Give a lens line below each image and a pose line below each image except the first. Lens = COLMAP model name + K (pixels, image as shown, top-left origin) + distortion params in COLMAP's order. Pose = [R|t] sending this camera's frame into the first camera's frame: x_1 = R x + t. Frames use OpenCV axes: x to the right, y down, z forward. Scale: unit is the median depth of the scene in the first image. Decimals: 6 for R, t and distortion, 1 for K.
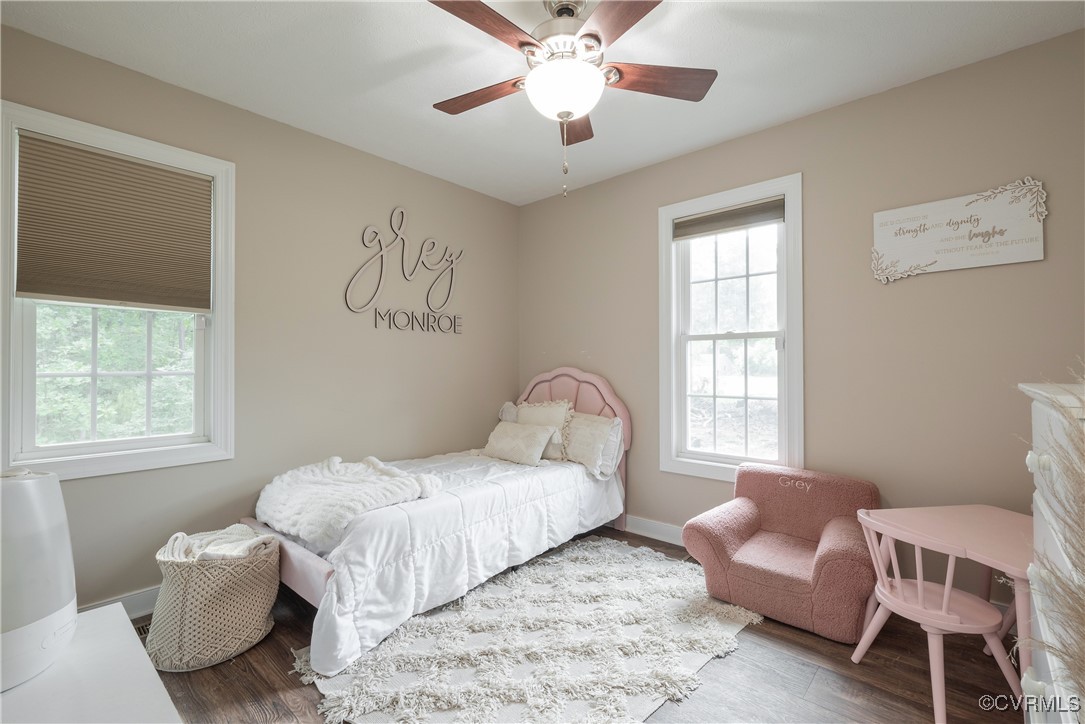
lens RADIAL K [[485.5, 0, 542.5], [0, 485.5, 362.0], [0, 0, 1]] dist [-0.000825, -0.000081]
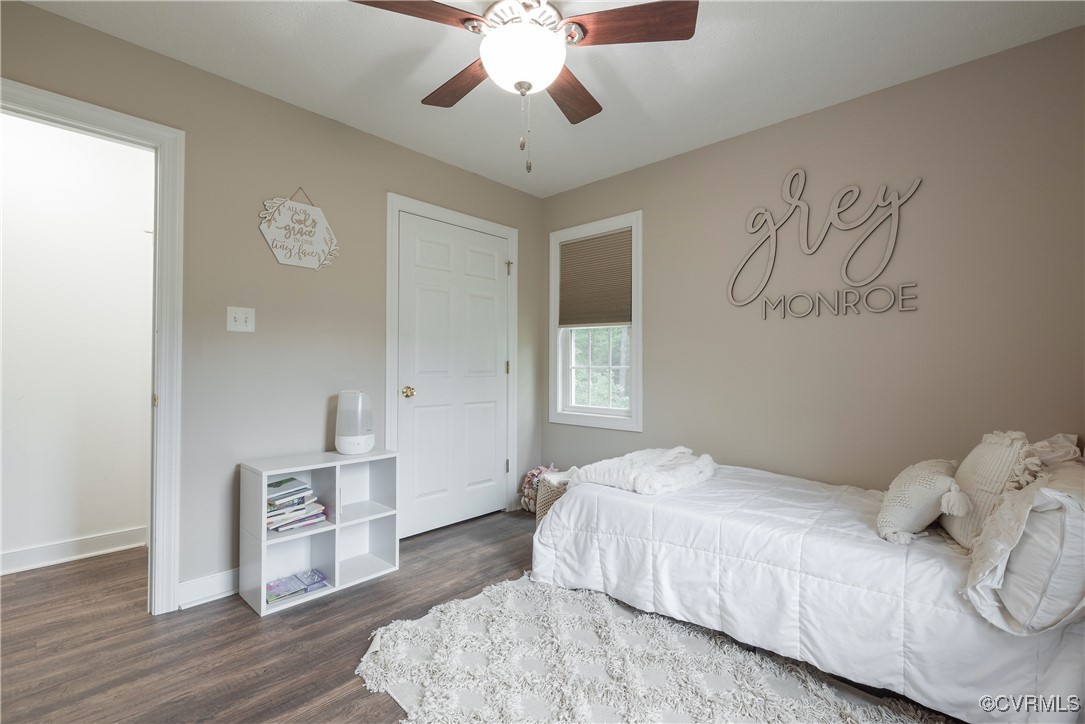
lens RADIAL K [[481.8, 0, 542.5], [0, 481.8, 362.0], [0, 0, 1]] dist [0.000811, -0.000126]
pose [[-0.024997, -0.007323, -0.999661, 0.684665], [0.004623, 0.999962, -0.007441, 0.015254], [0.999677, -0.004807, -0.024962, 0.753482]]
